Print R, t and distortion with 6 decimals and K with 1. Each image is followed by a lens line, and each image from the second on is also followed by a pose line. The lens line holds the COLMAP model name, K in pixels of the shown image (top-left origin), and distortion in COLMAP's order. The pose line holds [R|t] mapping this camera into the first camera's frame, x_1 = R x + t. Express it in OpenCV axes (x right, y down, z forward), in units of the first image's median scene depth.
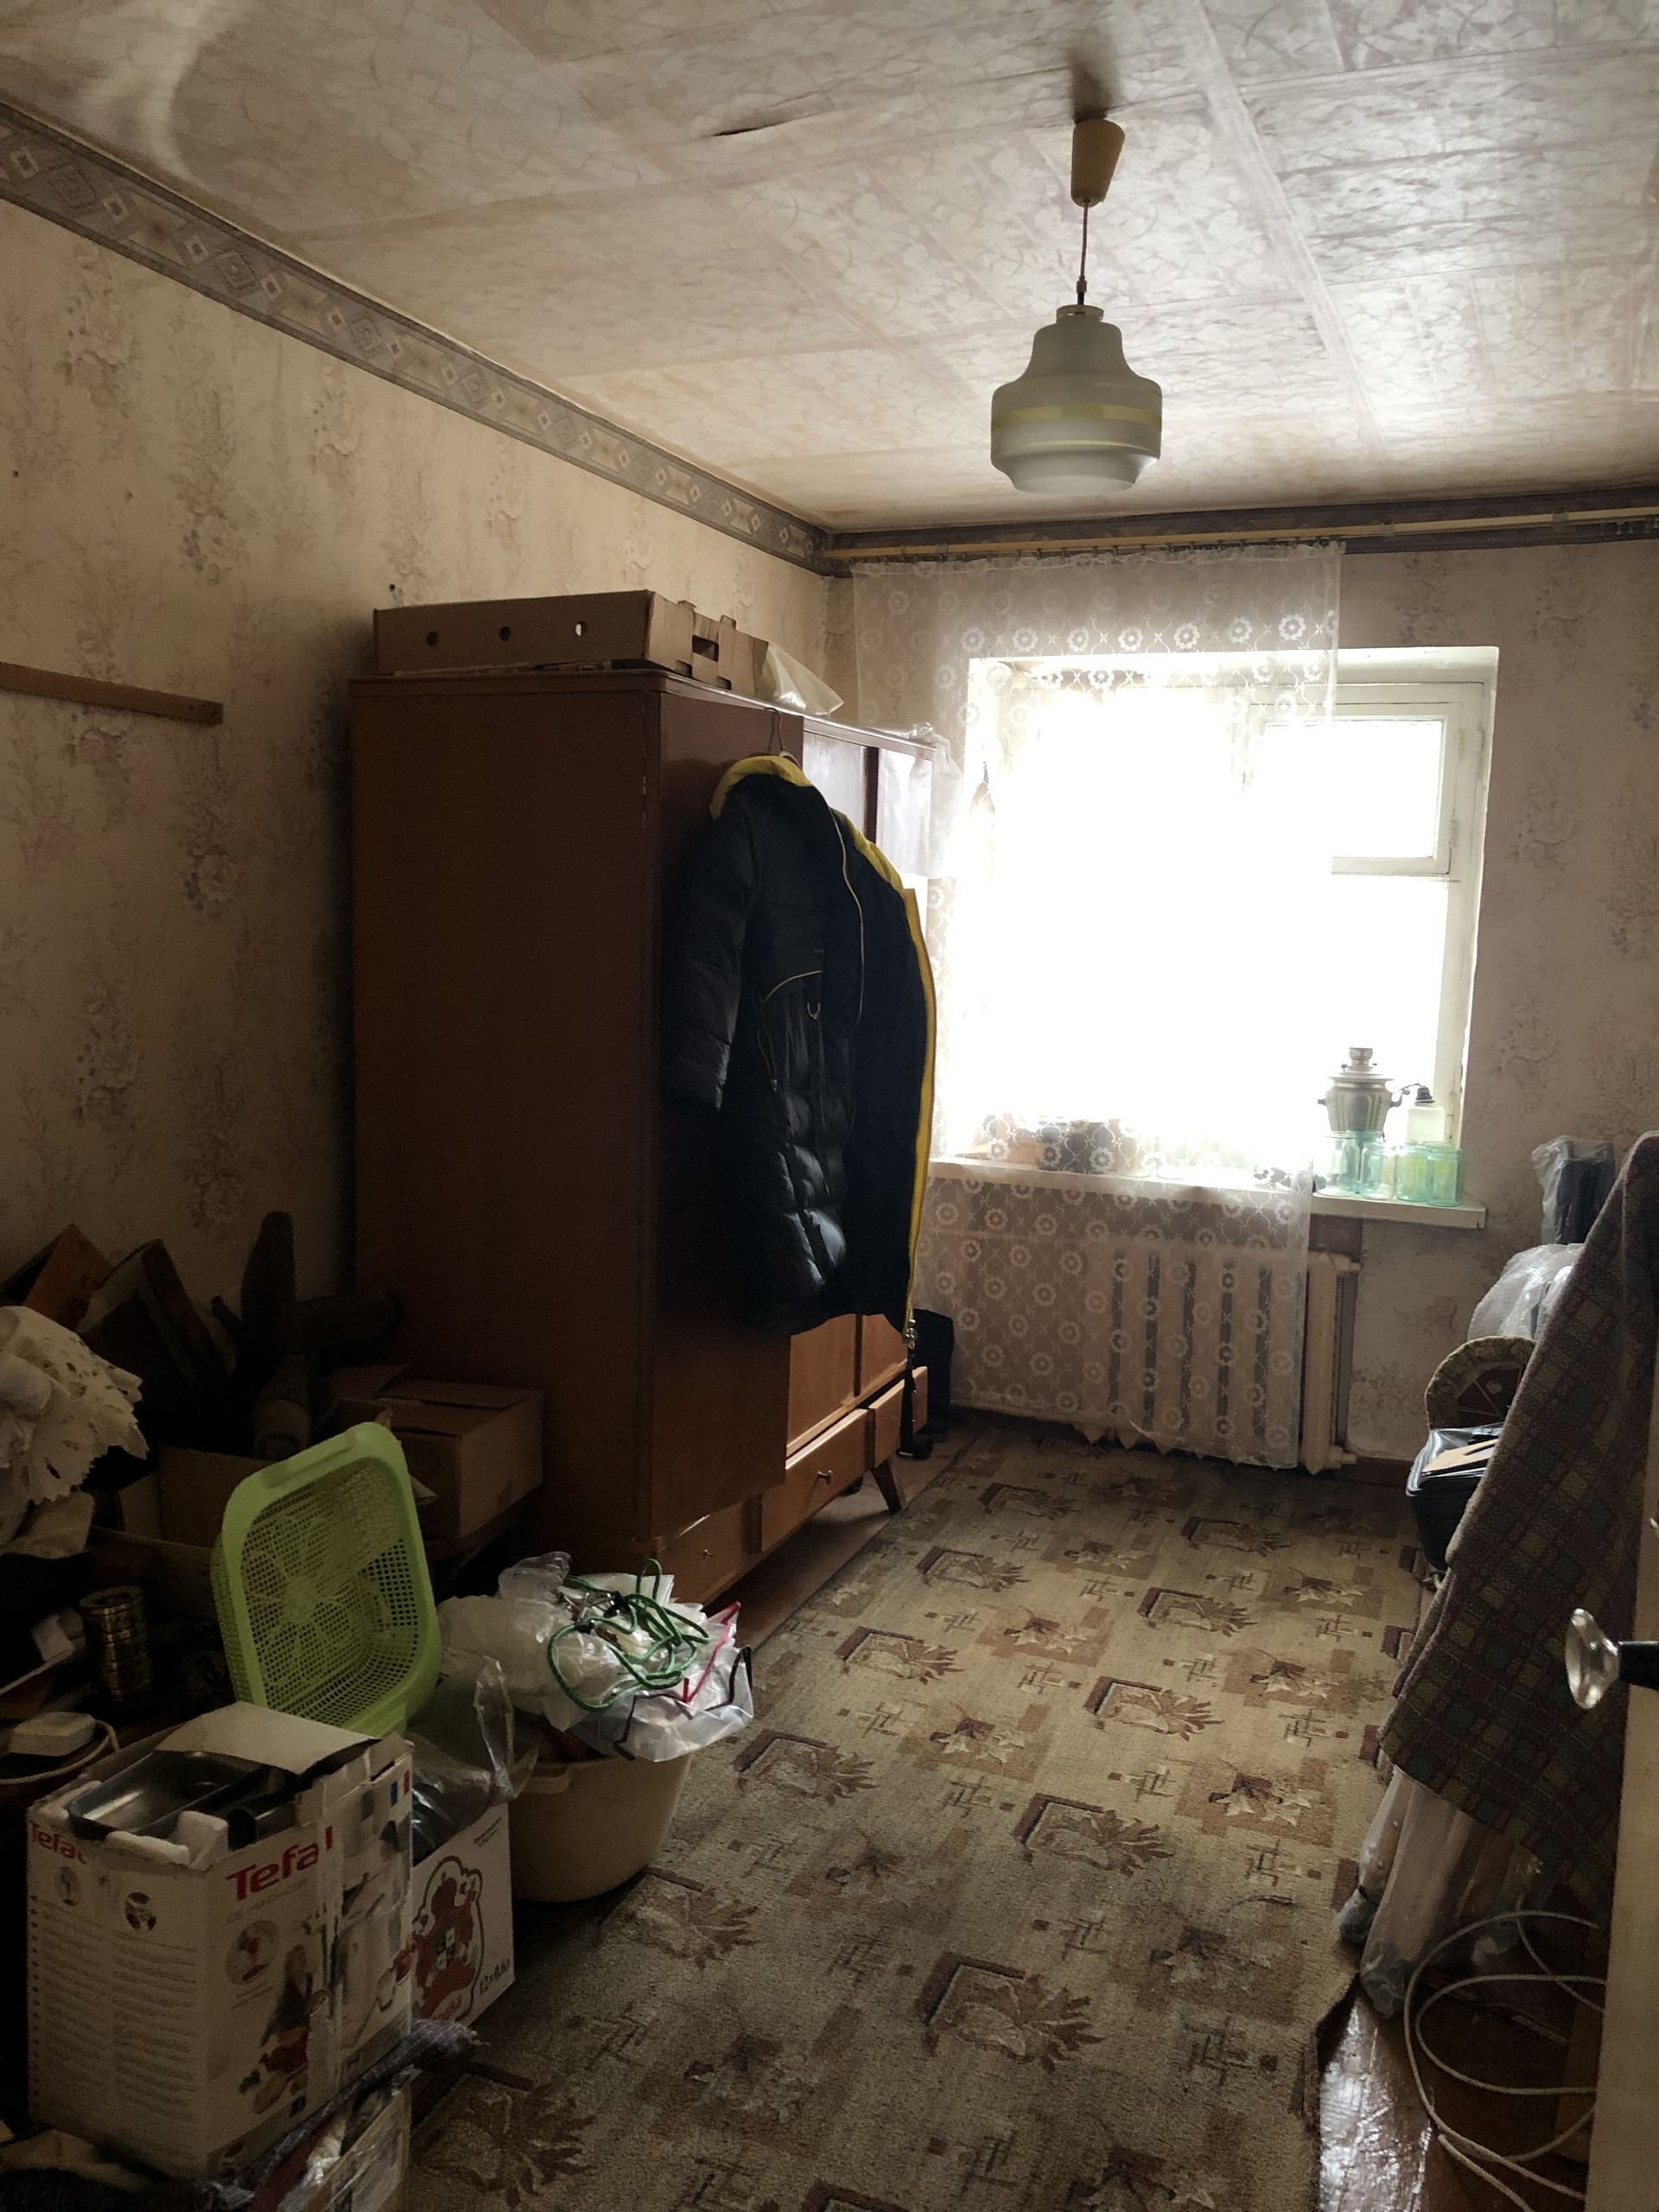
lens RADIAL K [[1777.3, 0, 817.2], [0, 1777.3, 1102.9], [0, 0, 1]] dist [0.005439, -0.005193]
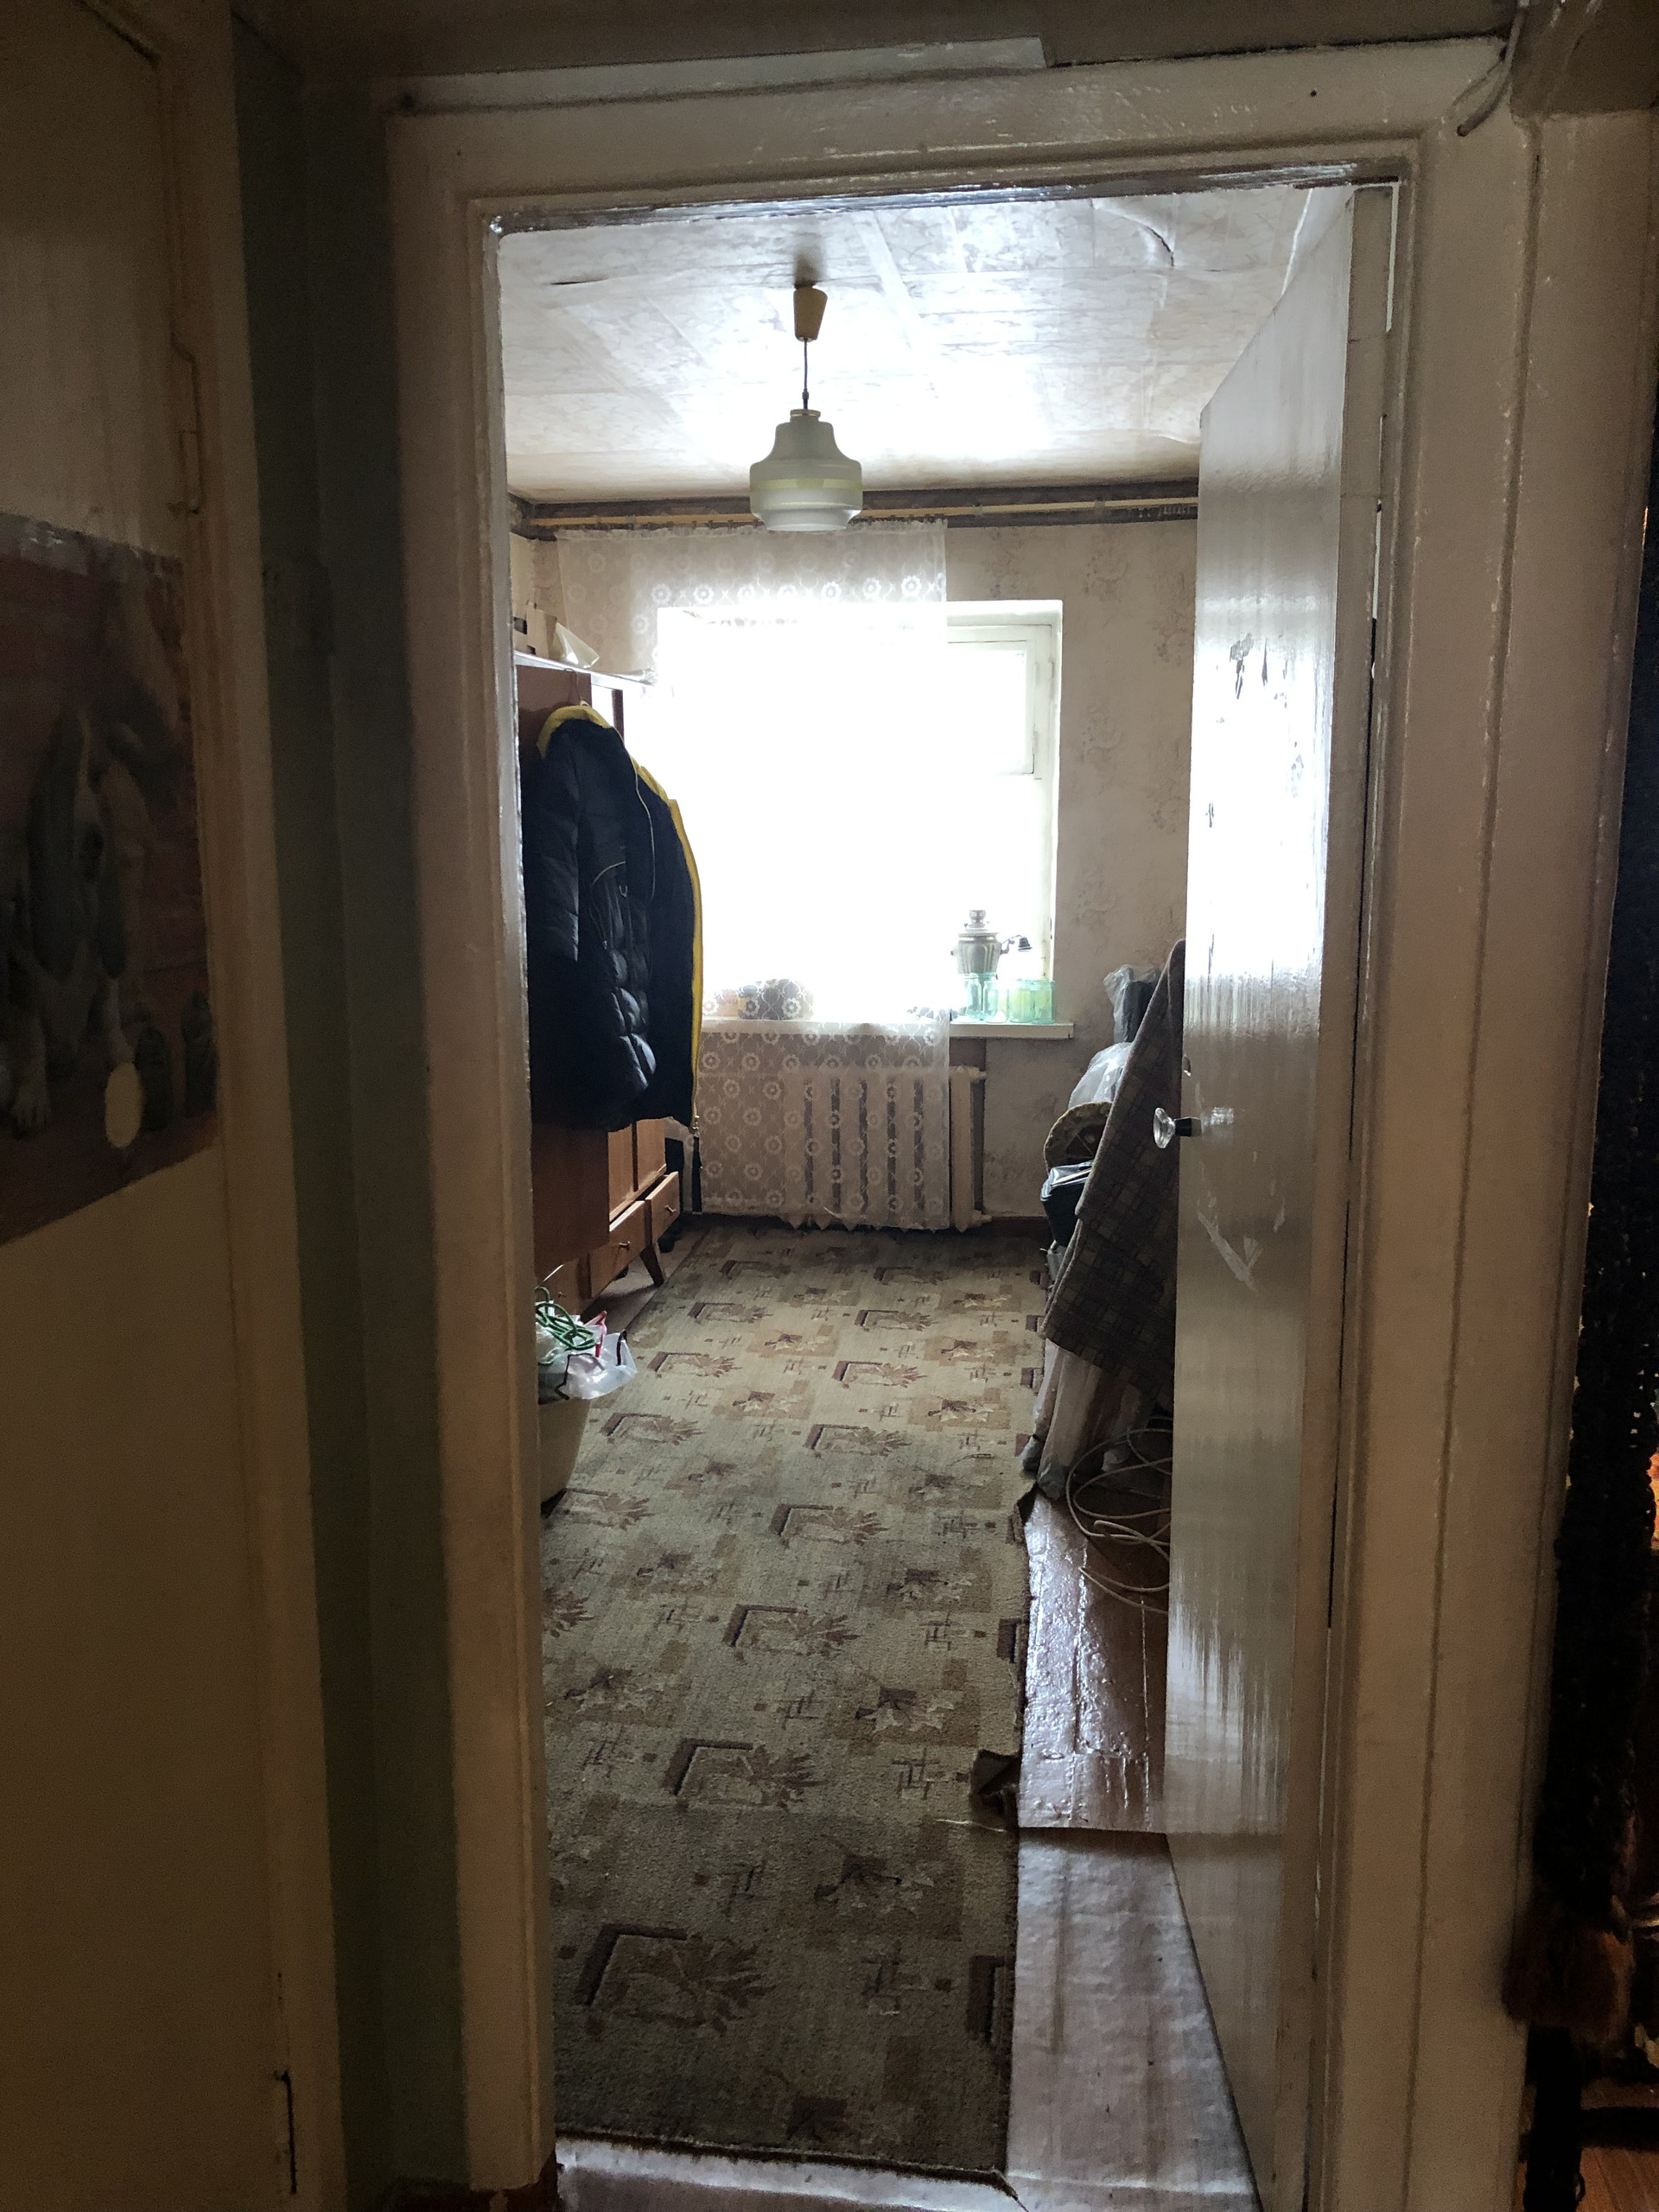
lens RADIAL K [[1803.9, 0, 822.6], [0, 1803.9, 1113.2], [0, 0, 1]] dist [0.140786, -0.642576]
pose [[0.969673, -0.074318, 0.232832, -0.166359], [0.061371, 0.996164, 0.062375, 0.036784], [-0.236575, -0.046195, 0.970515, -0.362189]]
